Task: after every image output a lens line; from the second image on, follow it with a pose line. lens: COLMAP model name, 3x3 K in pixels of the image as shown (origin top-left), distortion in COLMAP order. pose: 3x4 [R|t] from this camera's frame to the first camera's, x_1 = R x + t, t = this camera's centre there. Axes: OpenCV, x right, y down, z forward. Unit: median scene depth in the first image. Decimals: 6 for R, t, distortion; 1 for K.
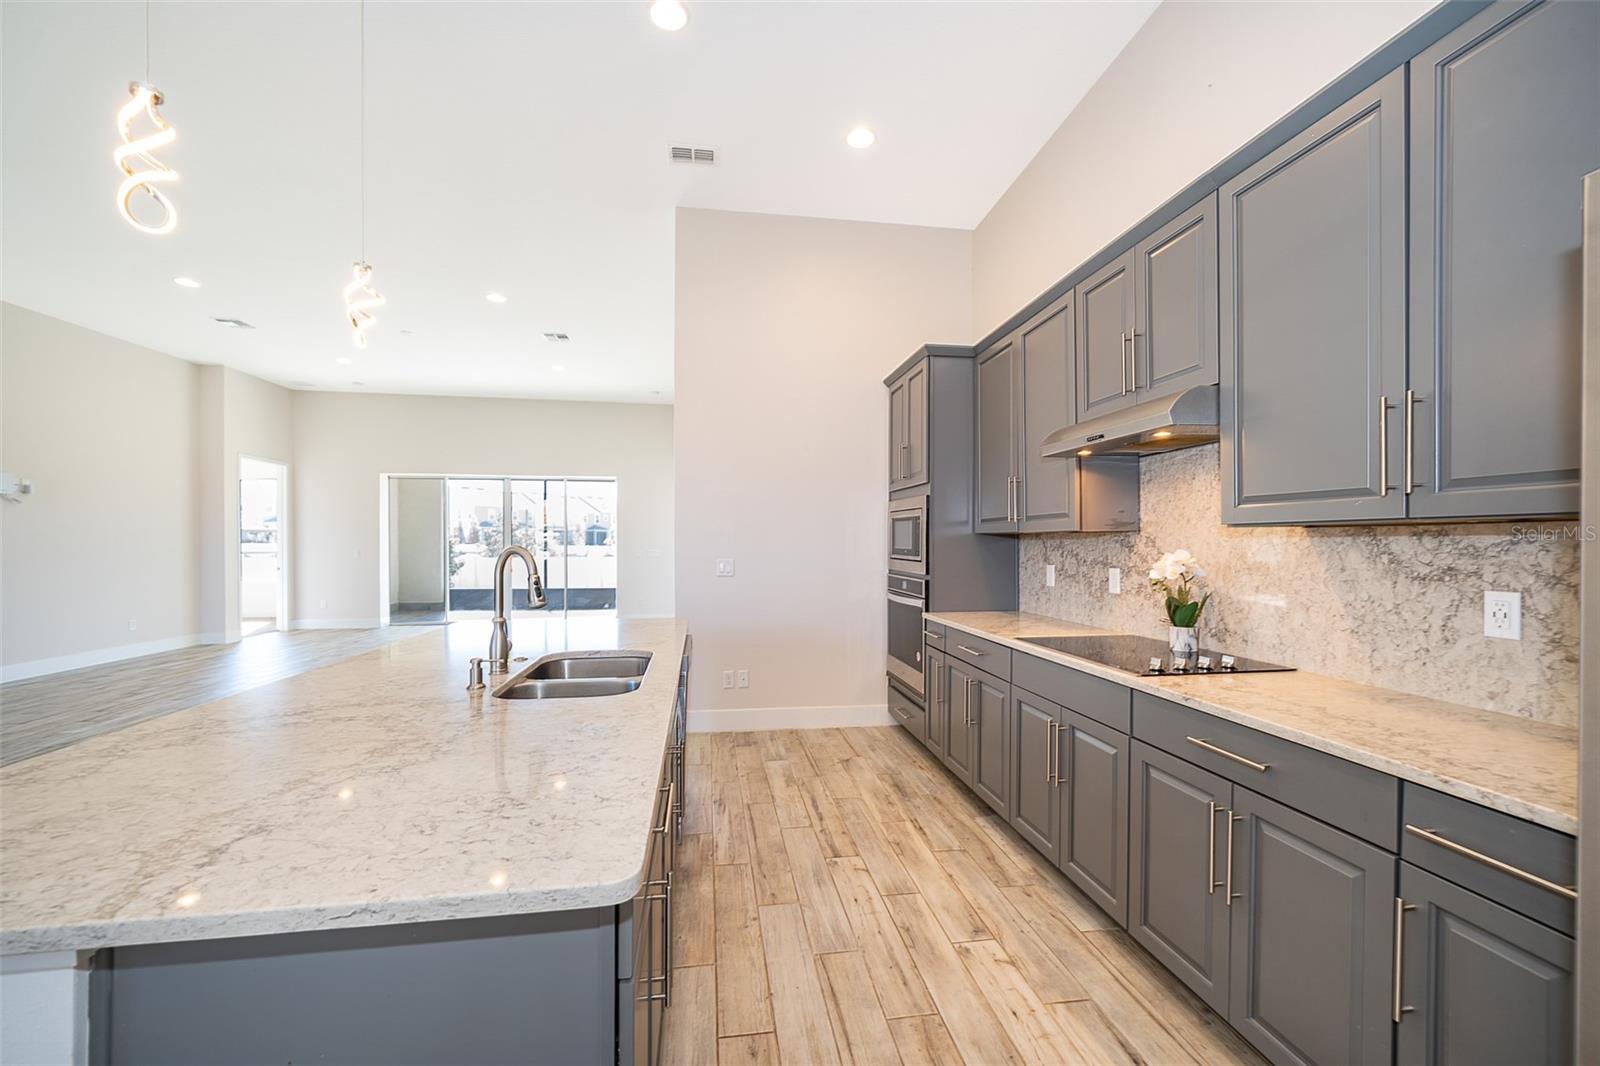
lens RADIAL K [[635.6, 0, 805.2], [0, 635.6, 543.5], [0, 0, 1]] dist [-0.000006, 0.000053]
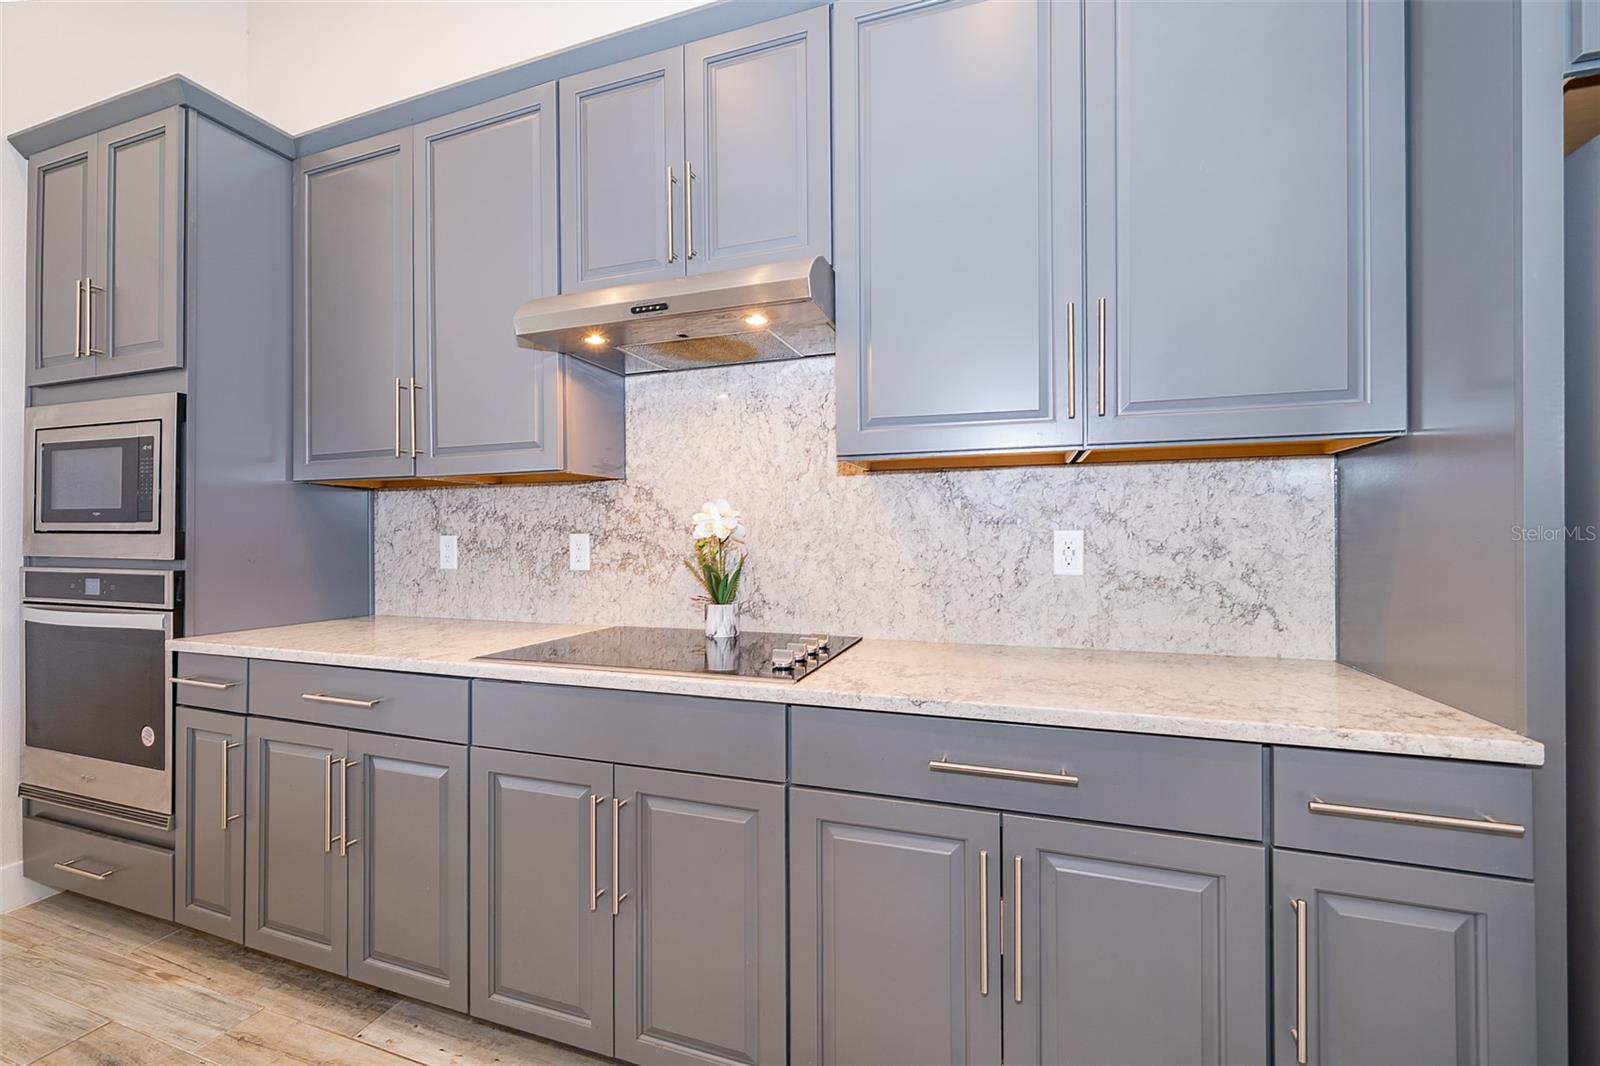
lens RADIAL K [[648.4, 0, 790.7], [0, 648.4, 532.1], [0, 0, 1]] dist [0.000693, -0.000018]
pose [[0.474404, 0.006330, 0.880285, -0.025919], [0.004426, 0.999944, -0.009576, 0.047772], [-0.880296, 0.008439, 0.474349, 0.493570]]
